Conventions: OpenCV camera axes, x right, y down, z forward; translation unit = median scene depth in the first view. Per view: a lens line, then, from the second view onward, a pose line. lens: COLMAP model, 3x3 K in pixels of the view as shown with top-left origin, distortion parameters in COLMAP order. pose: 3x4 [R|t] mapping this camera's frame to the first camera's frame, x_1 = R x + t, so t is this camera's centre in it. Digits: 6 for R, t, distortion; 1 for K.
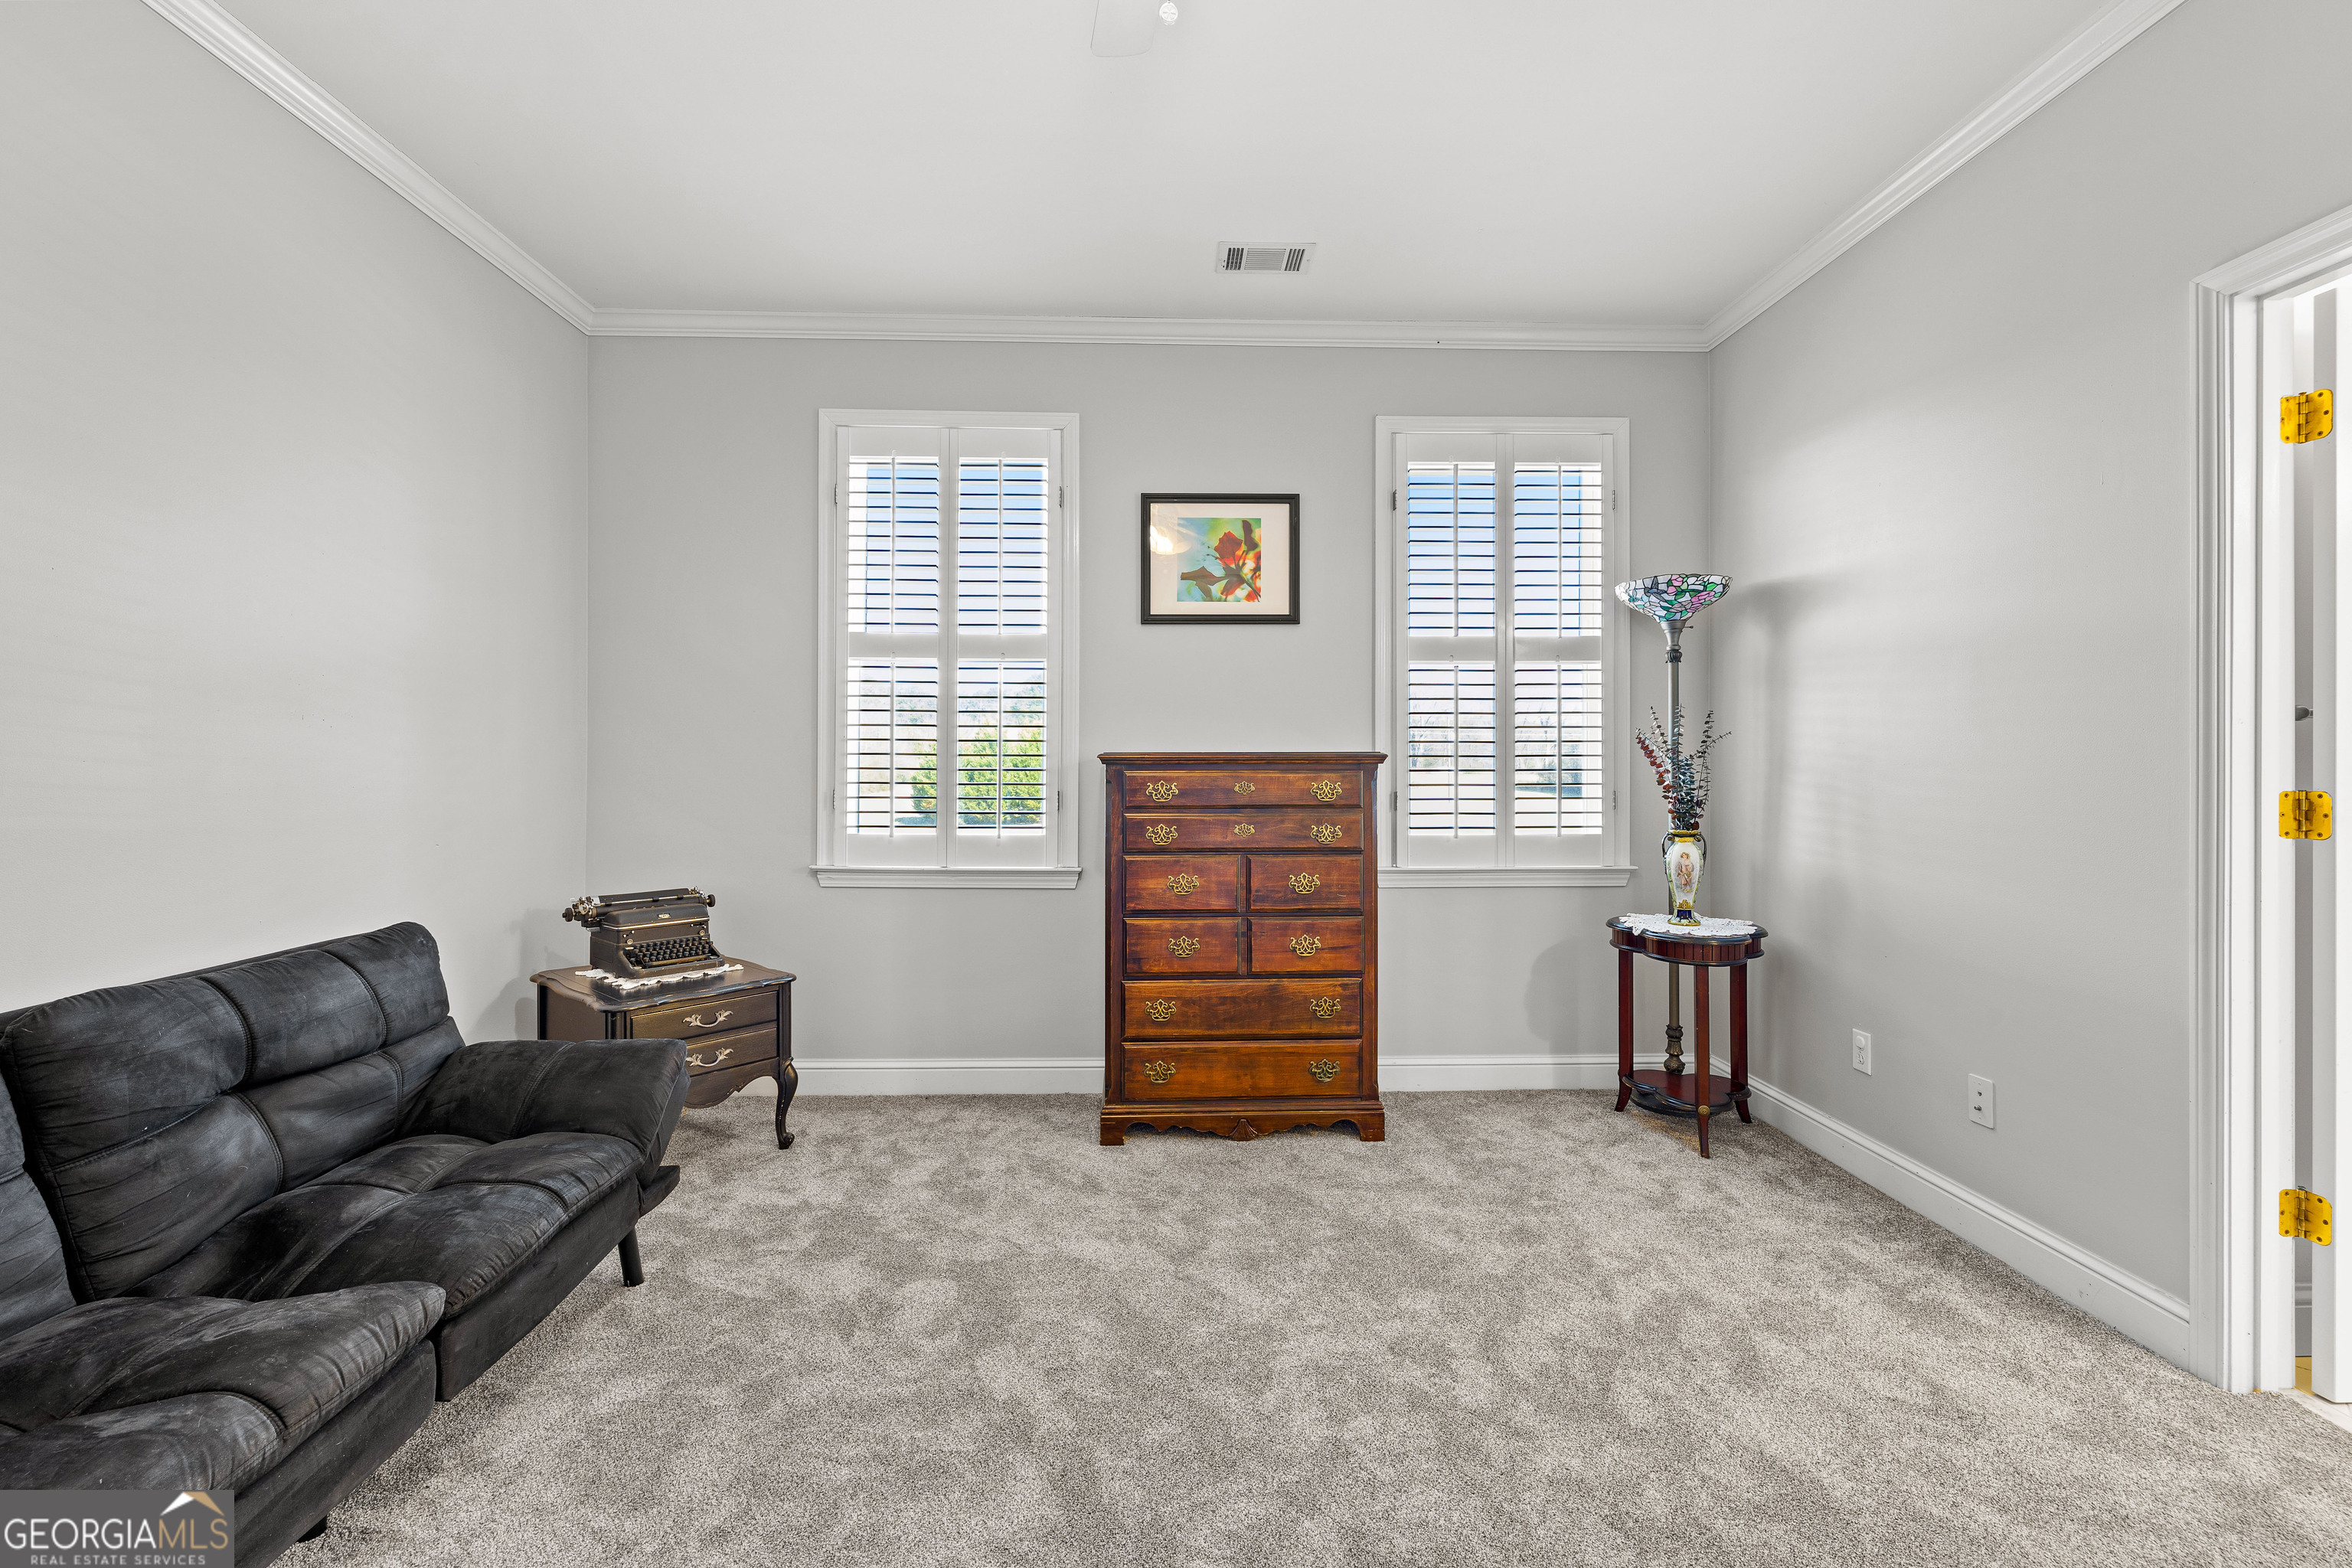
lens RADIAL K [[994.0, 0, 1179.5], [0, 994.0, 752.3], [0, 0, 1]] dist [0.001167, 0.000772]
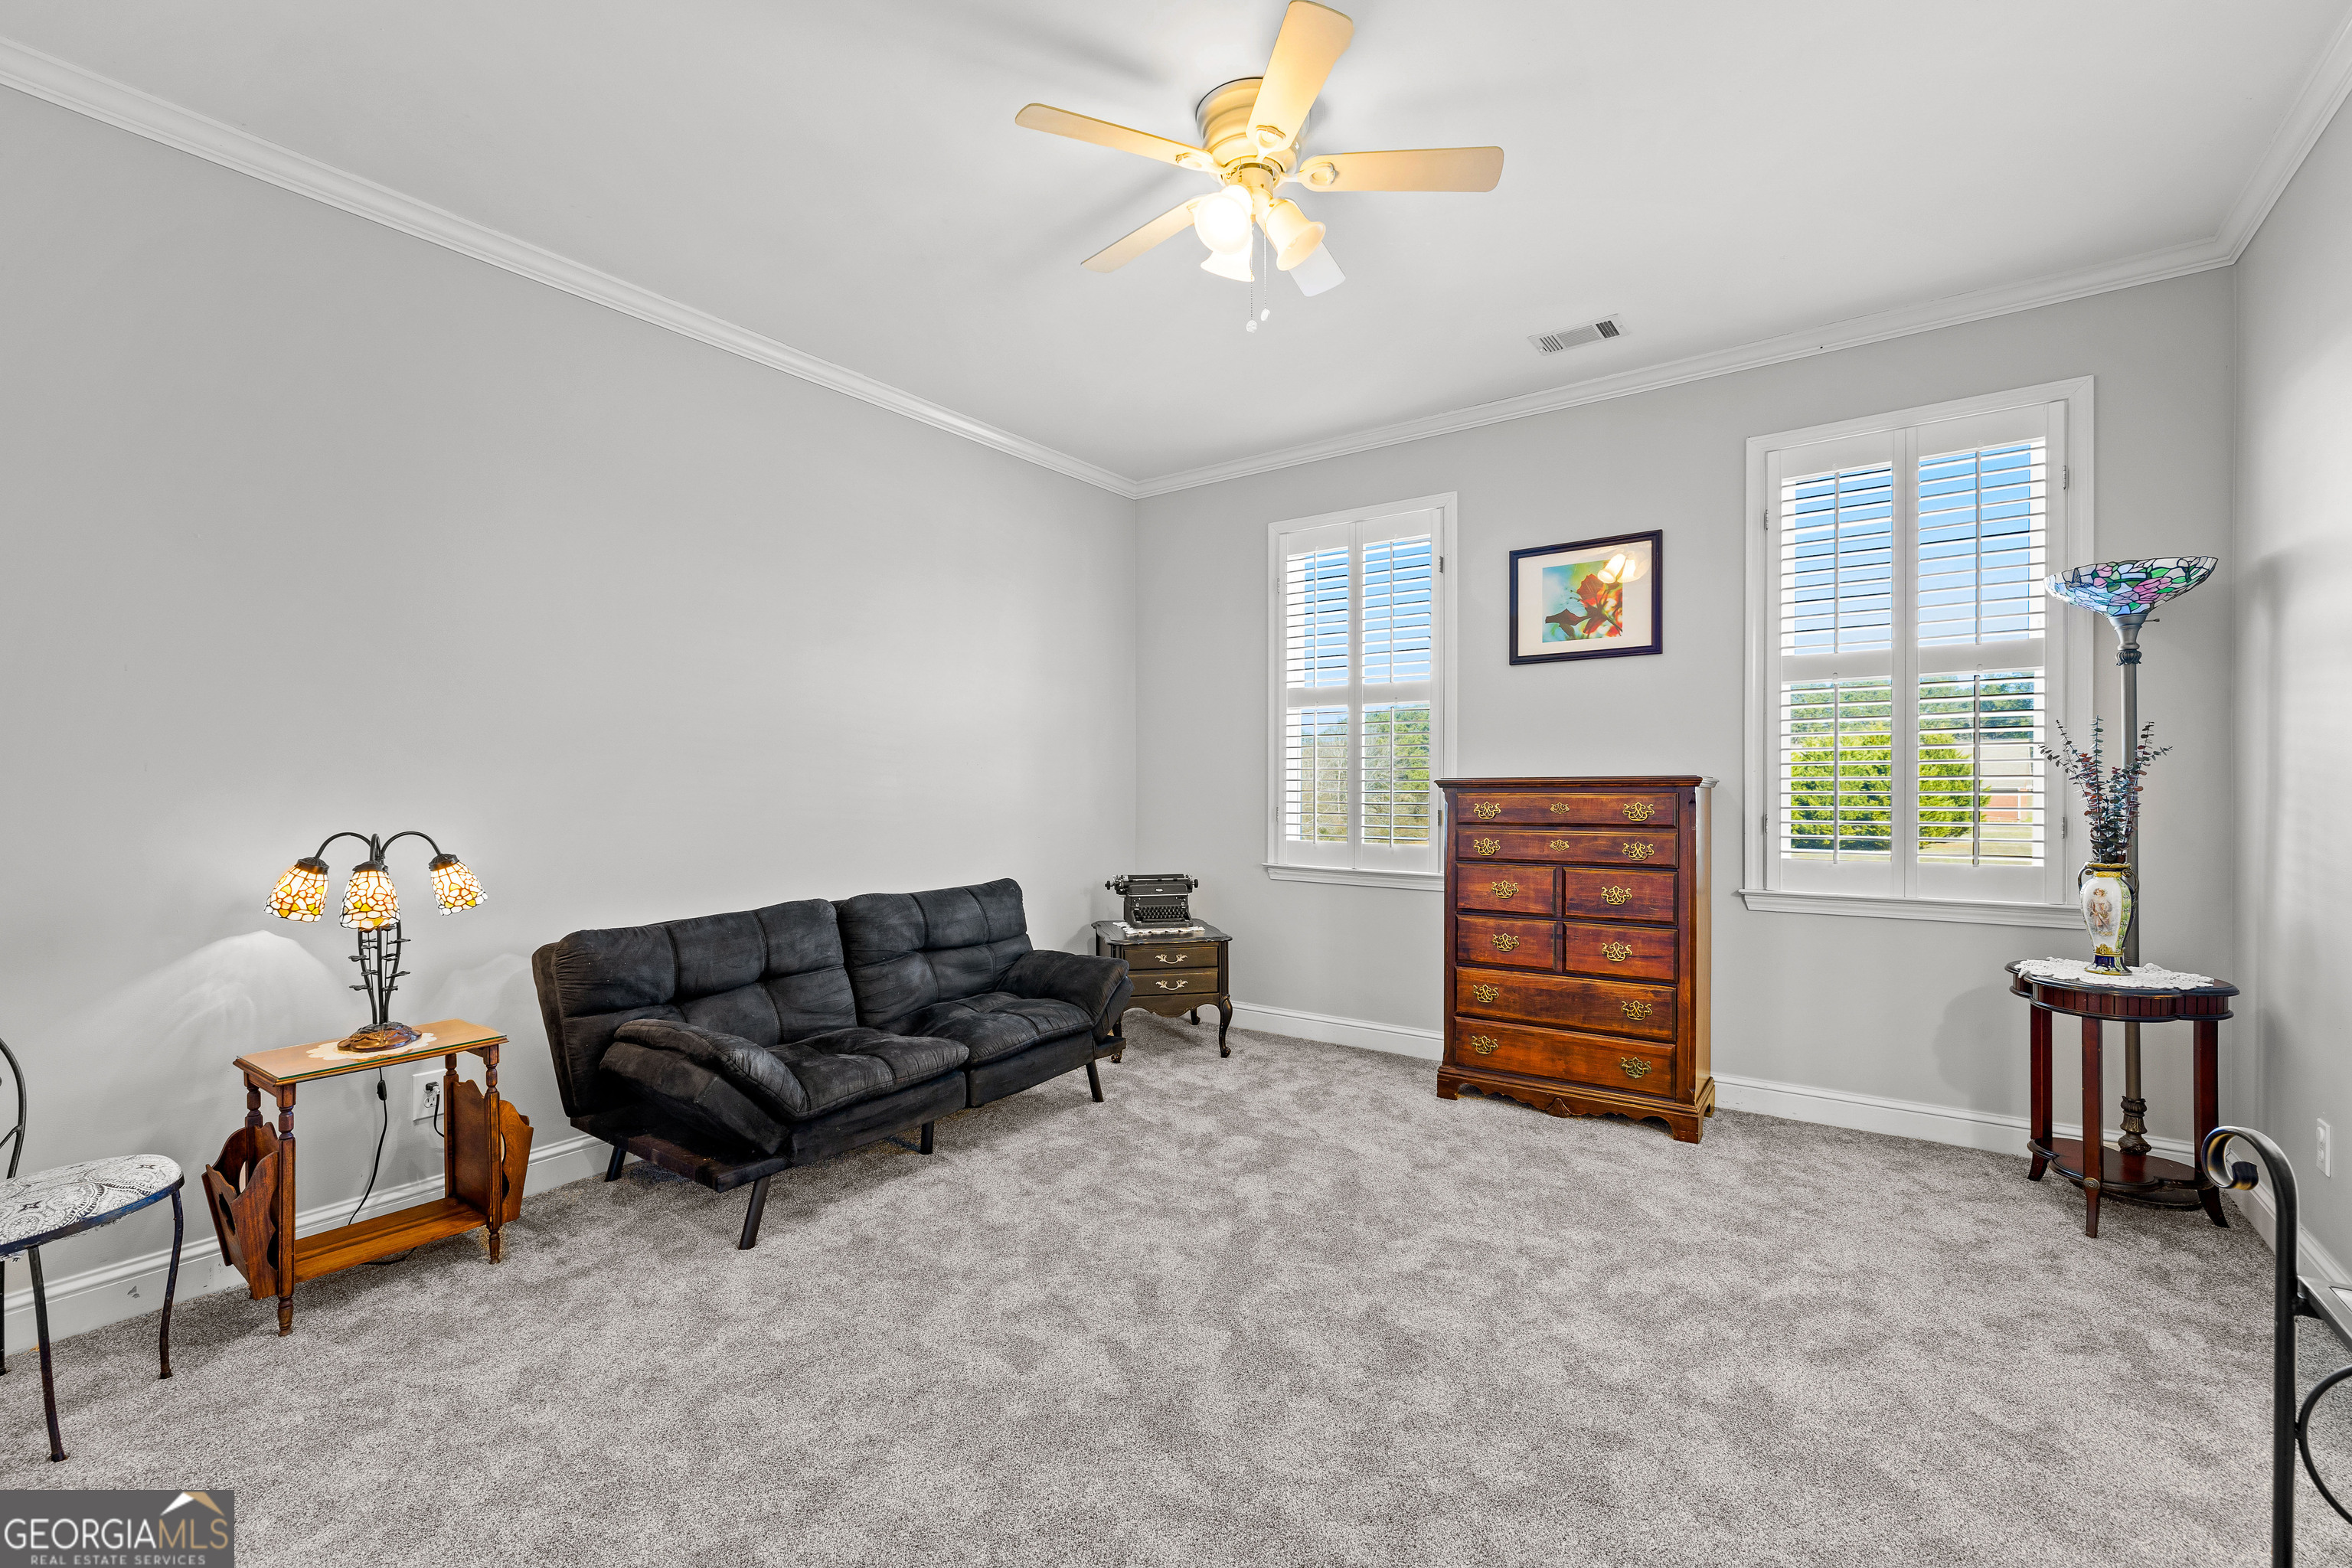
lens RADIAL K [[998.7, 0, 1176.7], [0, 998.7, 778.6], [0, 0, 1]] dist [0.001188, 0.000394]
pose [[0.795976, -0.008061, -0.605275, 0.411489], [0.010041, 0.999950, -0.000112, -0.002442], [0.605245, -0.005988, 0.796016, -0.176791]]
